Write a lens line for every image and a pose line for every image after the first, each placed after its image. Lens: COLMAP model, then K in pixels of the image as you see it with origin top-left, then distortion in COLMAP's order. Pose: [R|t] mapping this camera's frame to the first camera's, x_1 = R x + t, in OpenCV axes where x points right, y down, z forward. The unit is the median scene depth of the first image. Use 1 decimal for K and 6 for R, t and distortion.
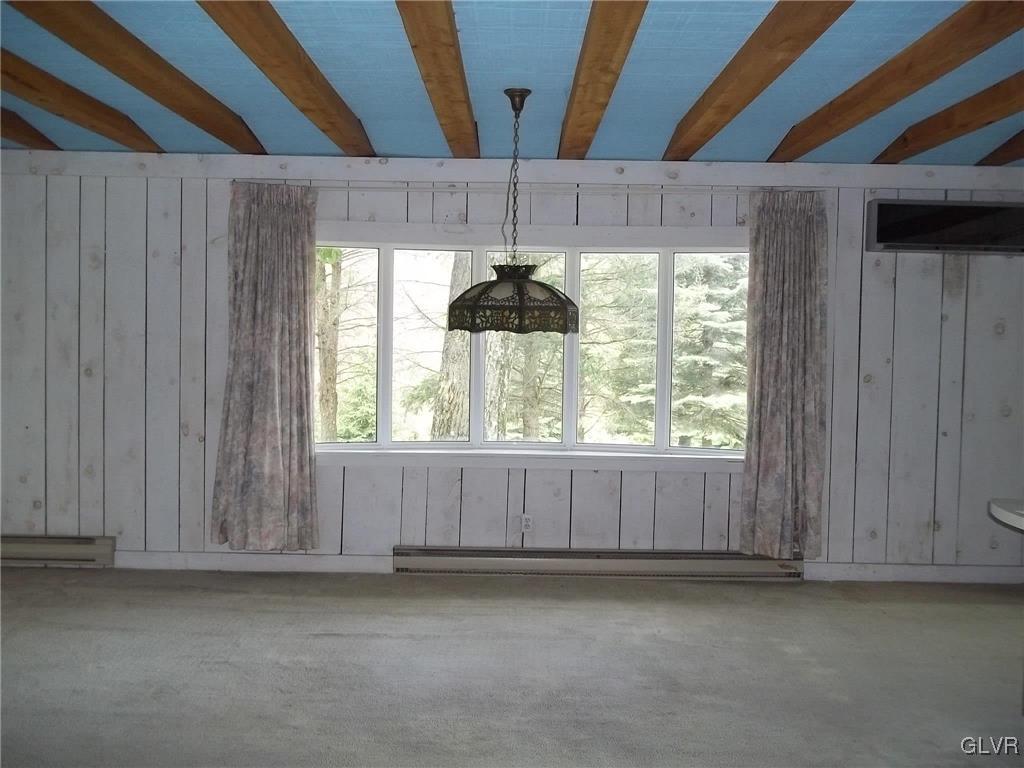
lens RADIAL K [[1109.1, 0, 512.0], [0, 1109.1, 384.0], [0, 0, 1]] dist [0.010285, -0.006652]
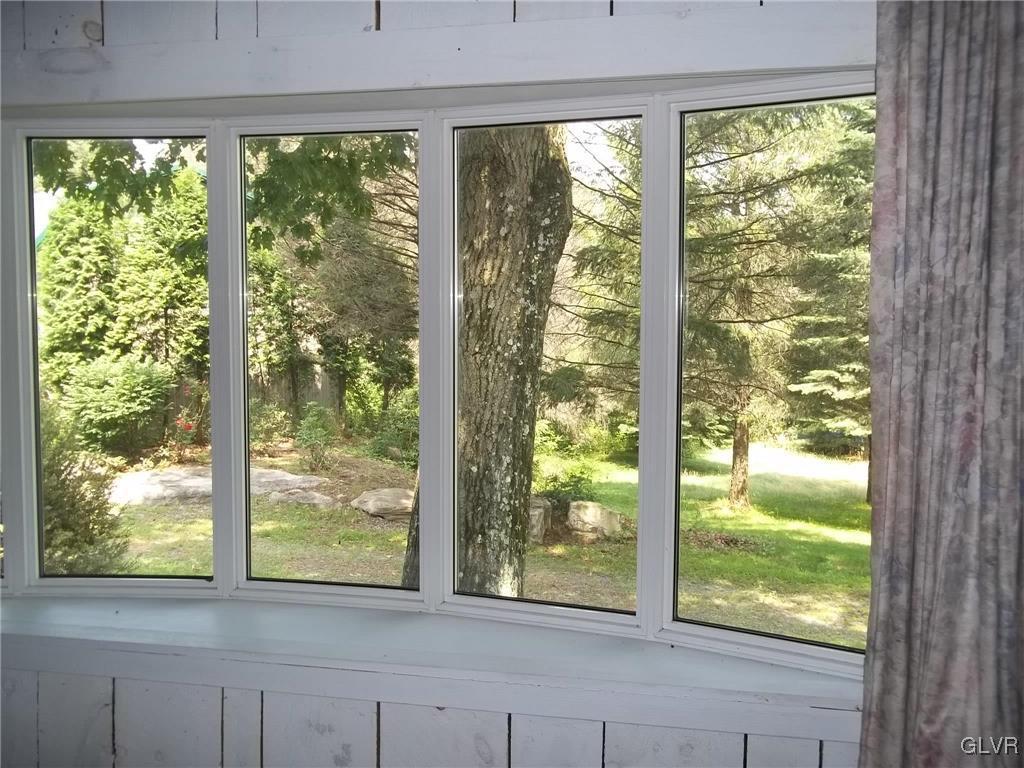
lens RADIAL K [[993.0, 0, 512.0], [0, 993.0, 384.0], [0, 0, 1]] dist [0.002579, 0.005838]
pose [[0.976243, 0.003874, -0.216643, 0.171742], [0.002693, 0.999546, 0.030008, -0.038428], [0.216661, -0.029879, 0.975790, 0.689596]]
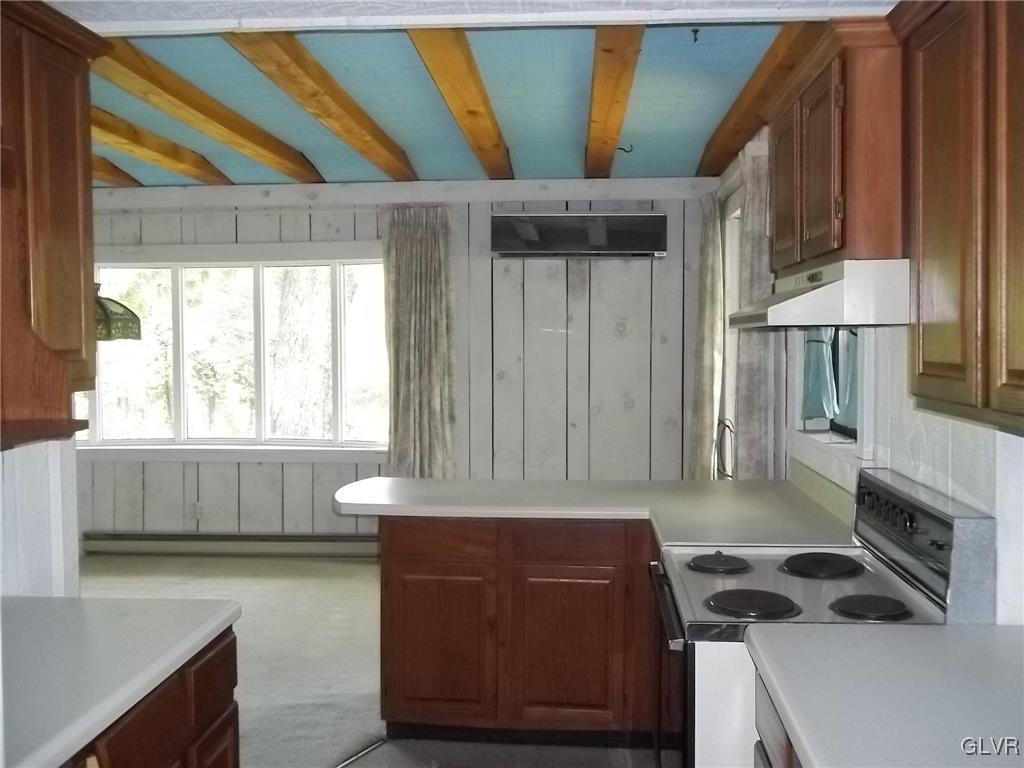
lens RADIAL K [[993.0, 0, 512.0], [0, 993.0, 384.0], [0, 0, 1]] dist [0.002579, 0.005838]
pose [[0.995752, -0.017705, -0.090357, 0.423565], [0.017915, 0.999838, 0.001515, 0.002054], [0.090316, -0.003127, 0.995908, 0.026431]]
